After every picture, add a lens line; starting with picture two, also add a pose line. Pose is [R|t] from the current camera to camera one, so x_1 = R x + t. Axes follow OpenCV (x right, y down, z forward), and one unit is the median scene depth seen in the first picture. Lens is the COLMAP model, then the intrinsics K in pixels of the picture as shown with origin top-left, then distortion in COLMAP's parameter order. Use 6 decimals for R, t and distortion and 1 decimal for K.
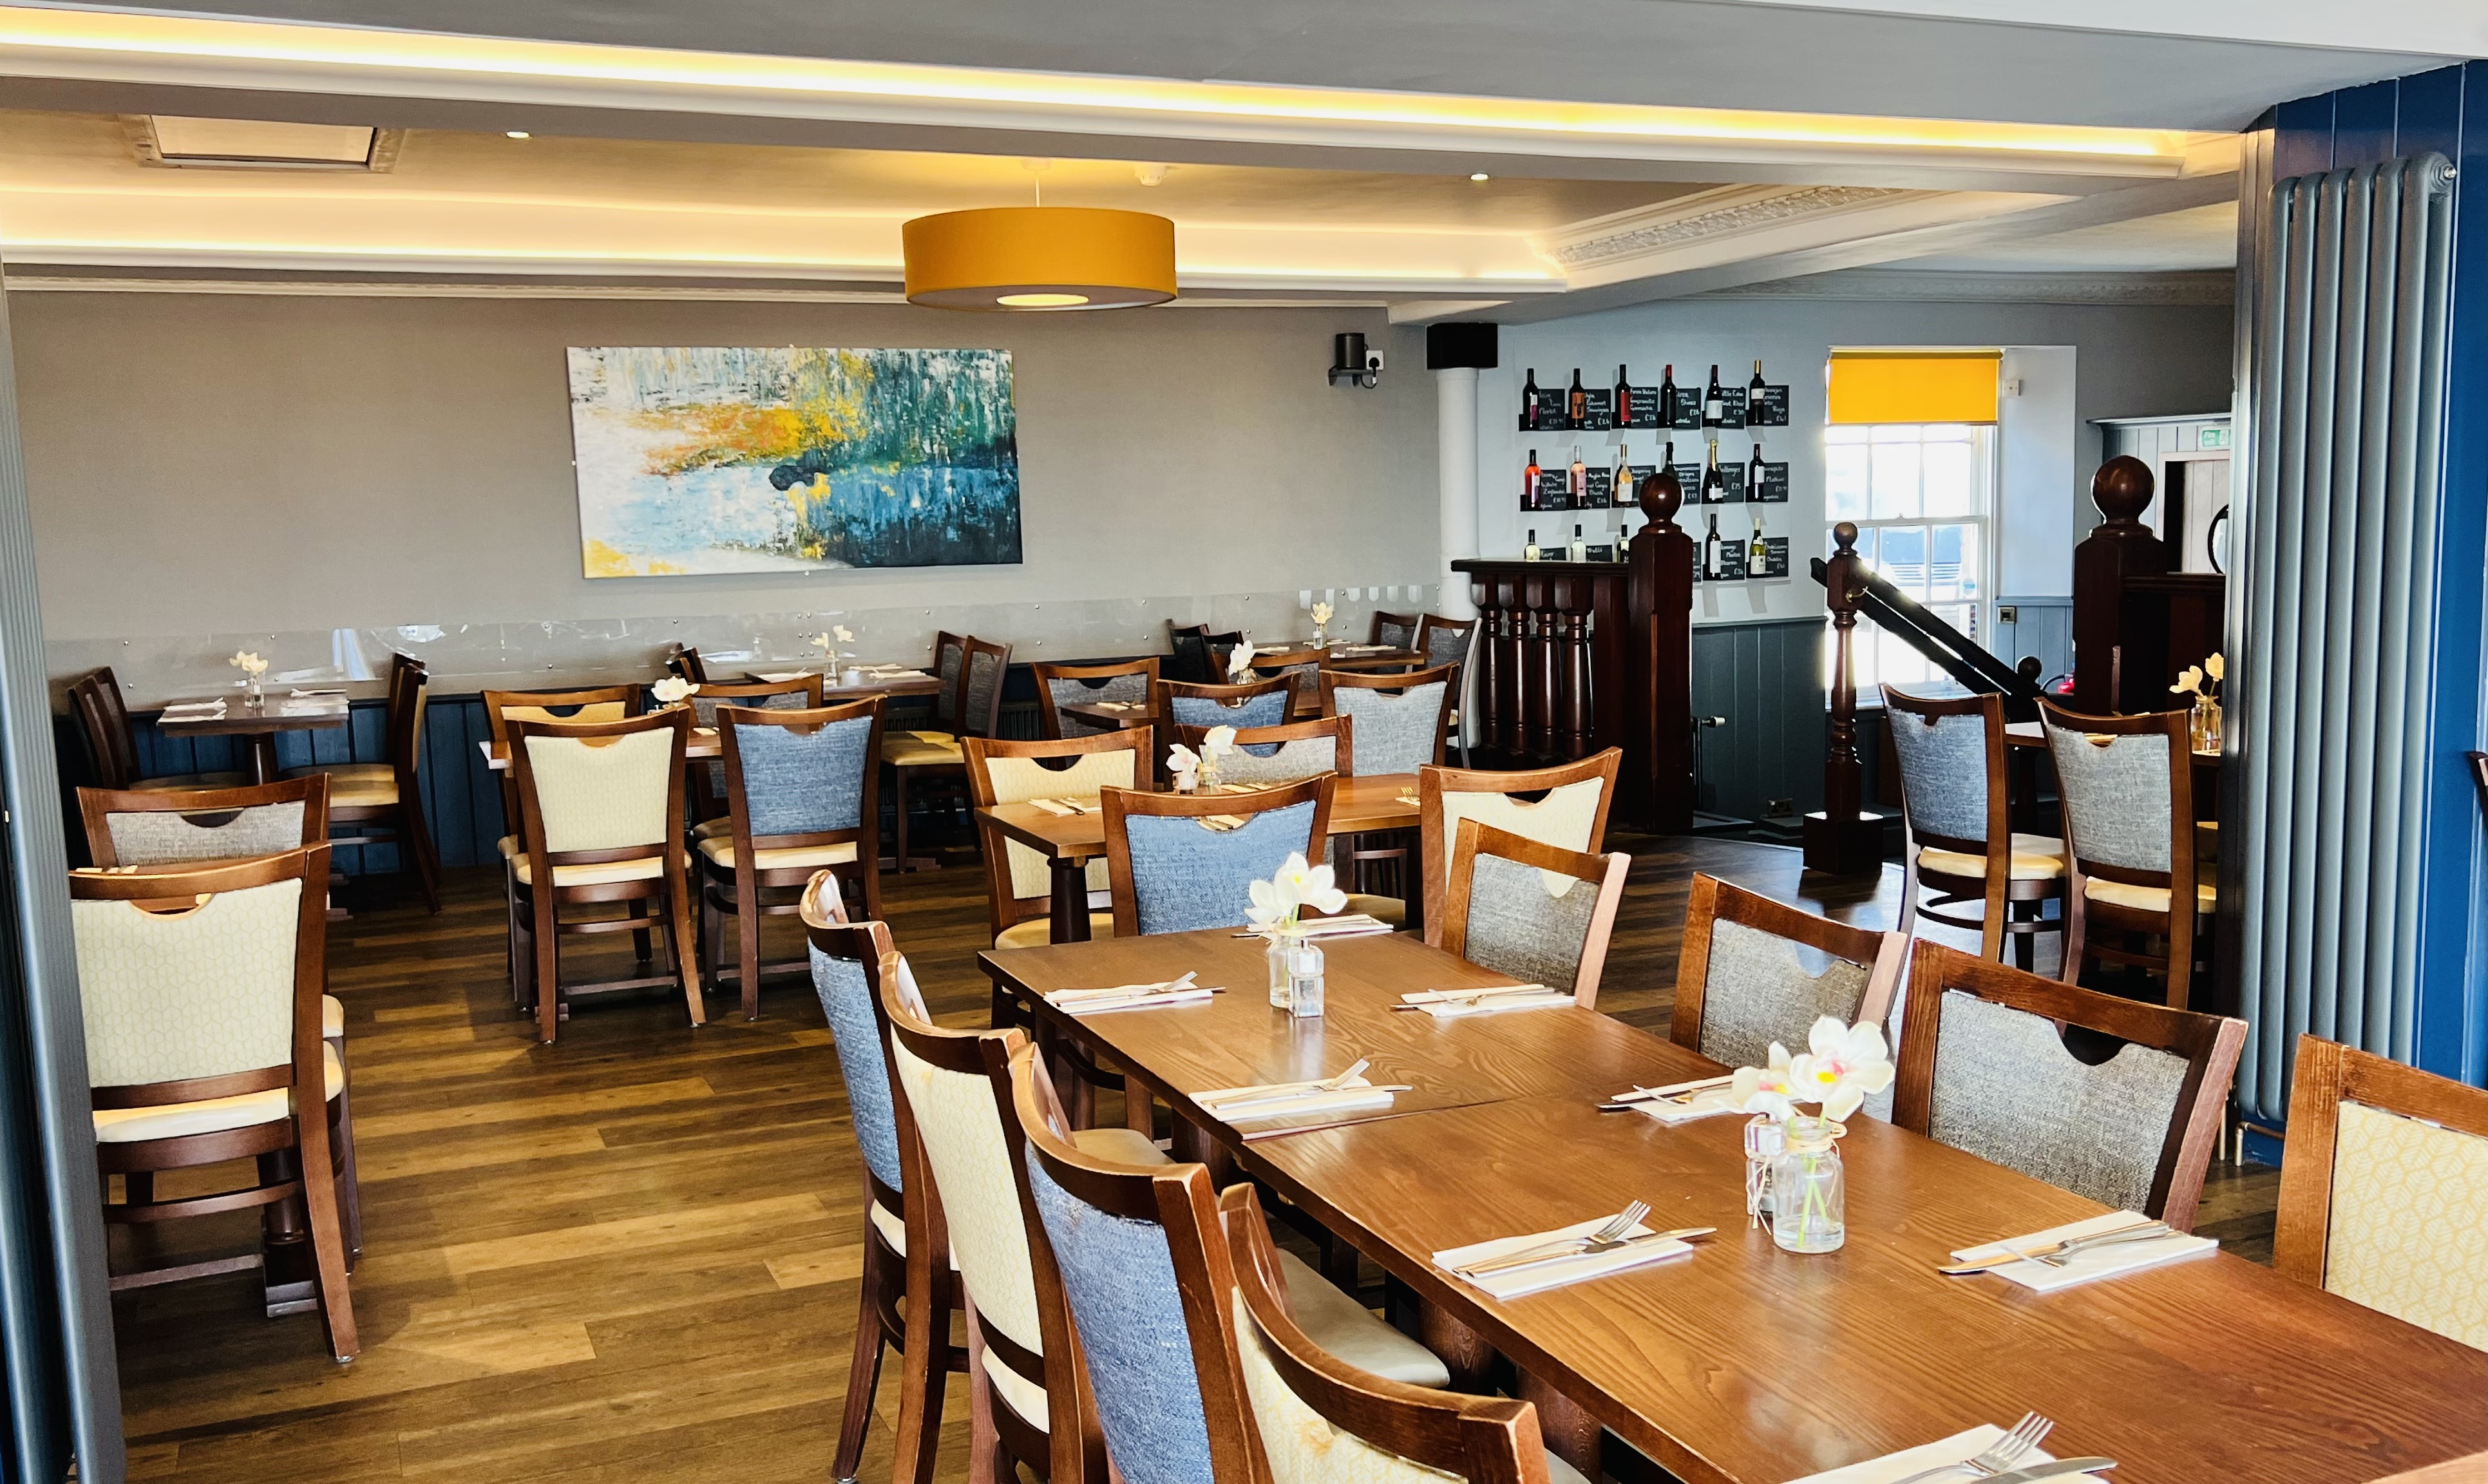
lens RADIAL K [[2133.2, 0, 1245.2], [0, 2133.2, 743.9], [0, 0, 1]] dist [-0.006103, -0.000826]
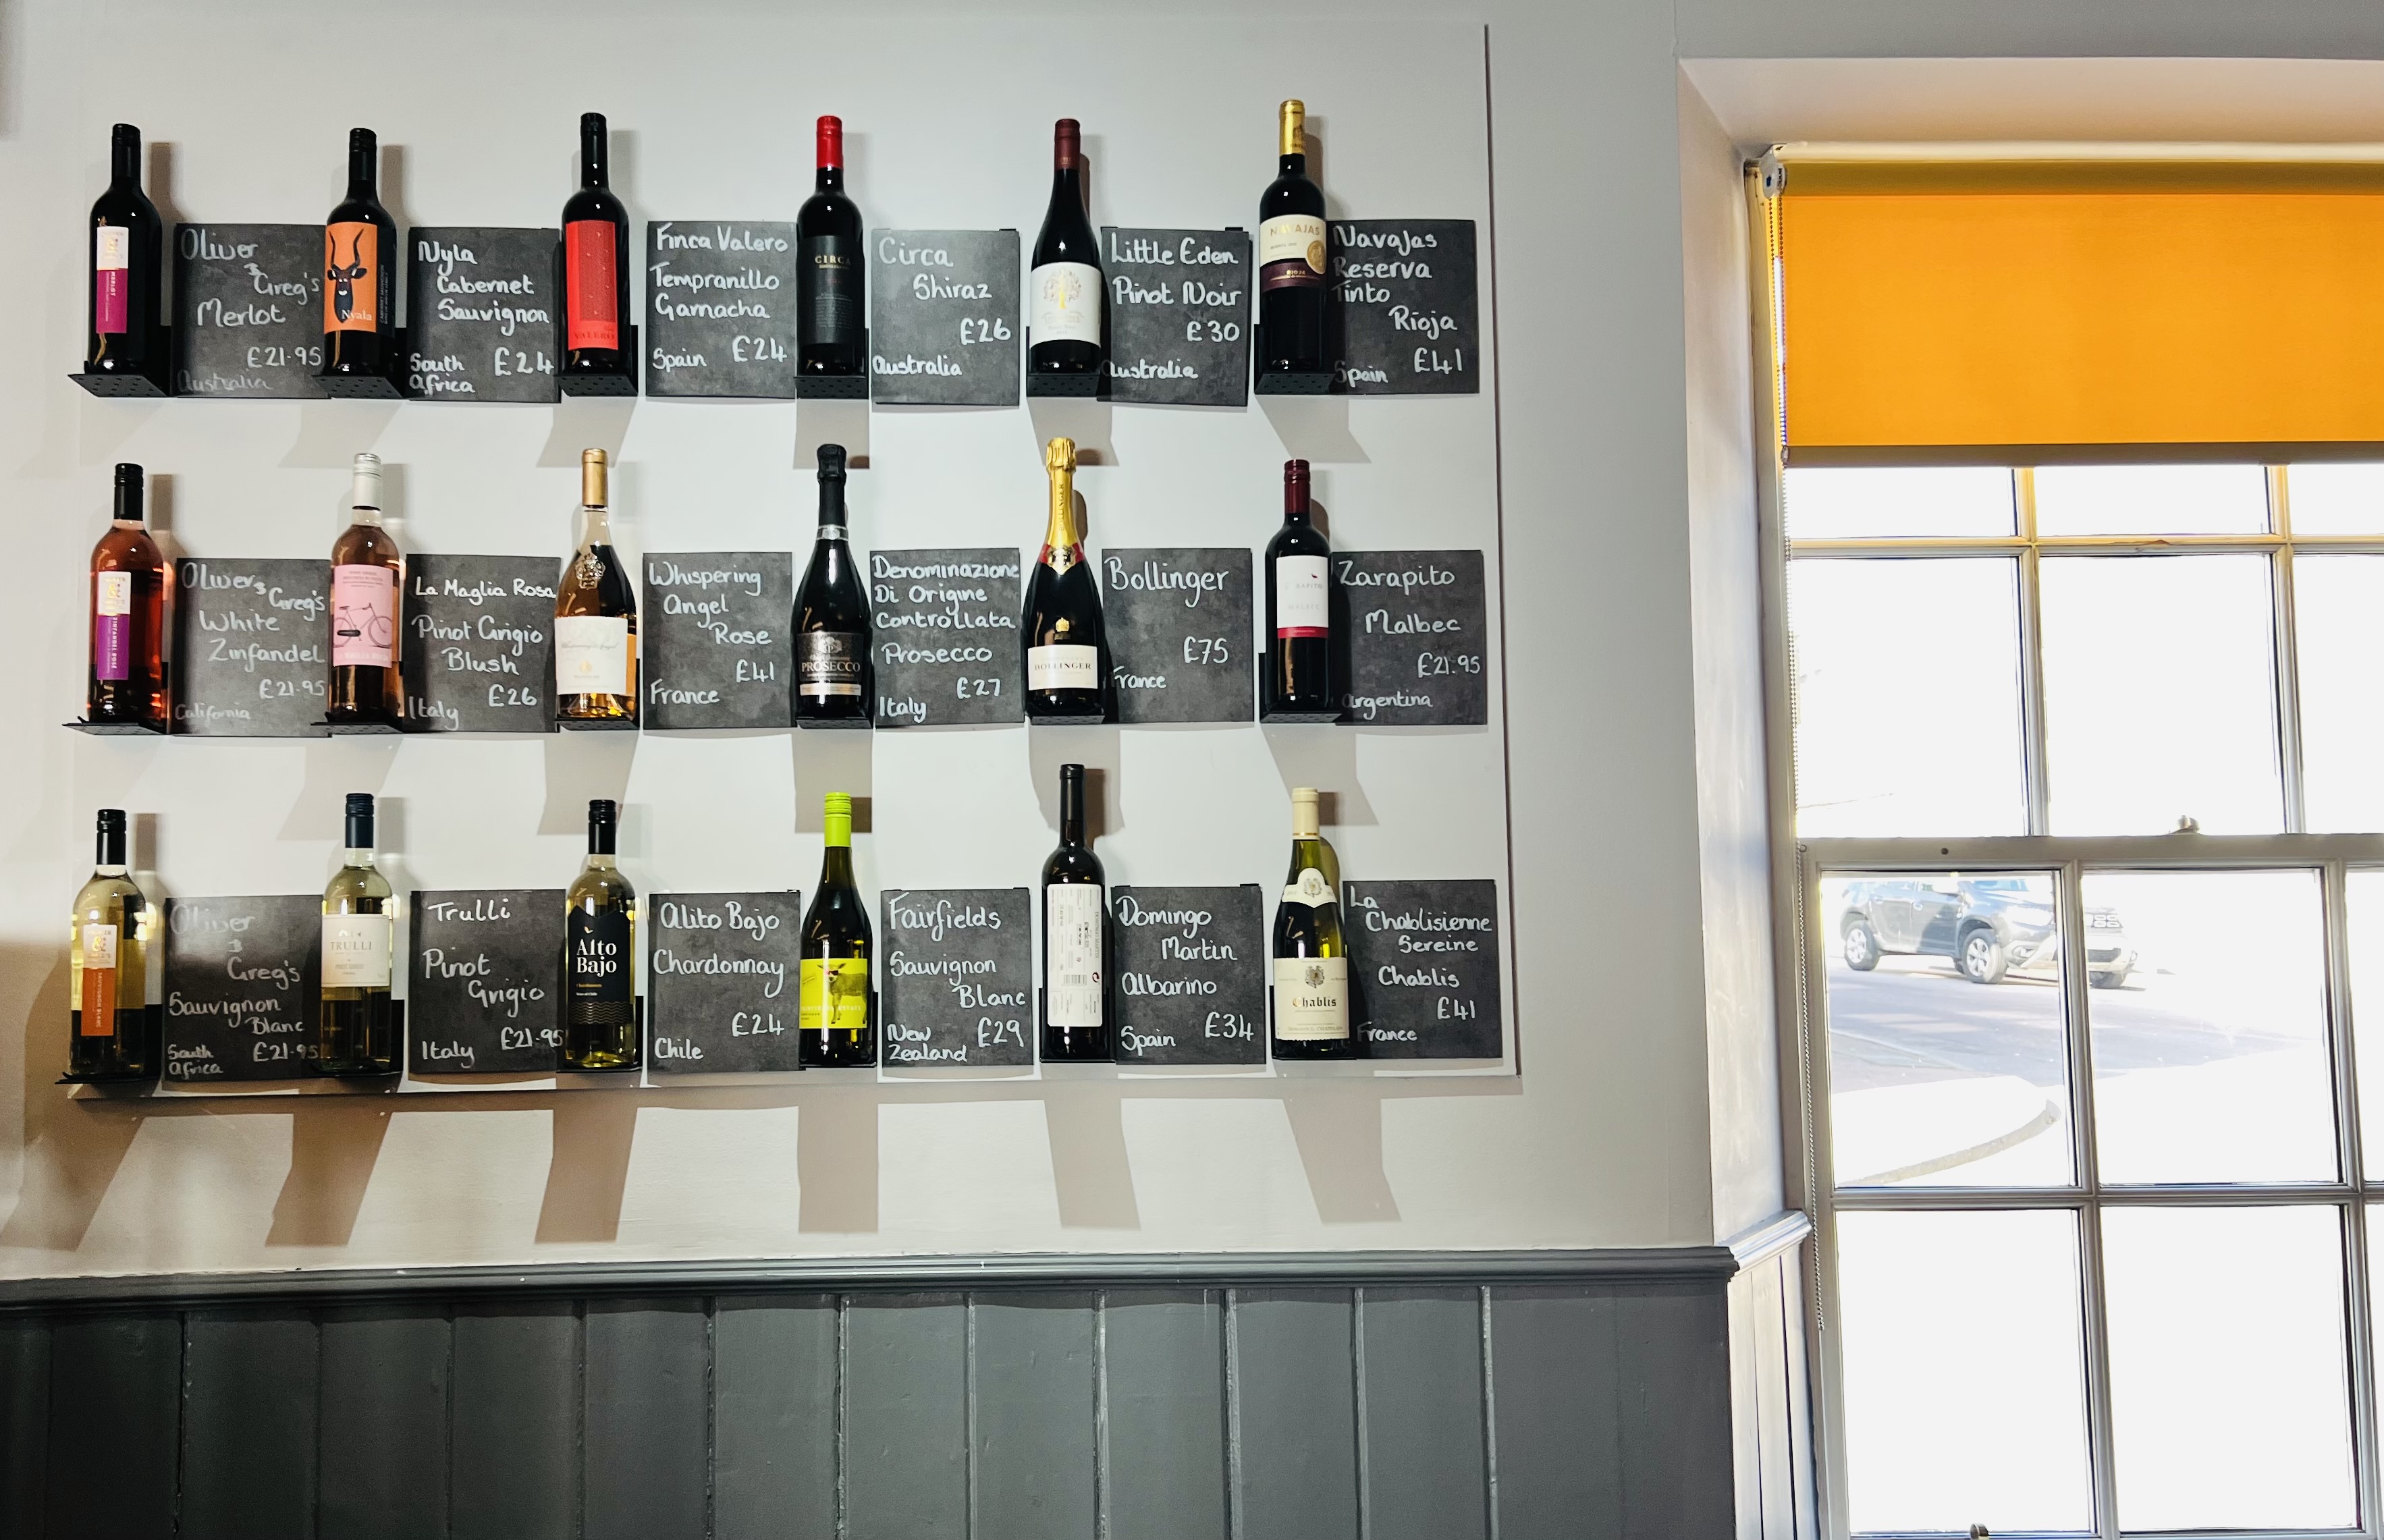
lens RADIAL K [[1820.2, 0, 1189.3], [0, 1820.2, 779.3], [0, 0, 1]] dist [0.011592, 0.001948]
pose [[0.928644, -0.010165, -0.370834, 0.301274], [-0.062487, 0.981056, -0.183372, -0.071783], [0.365673, 0.193460, 0.910416, 0.828207]]
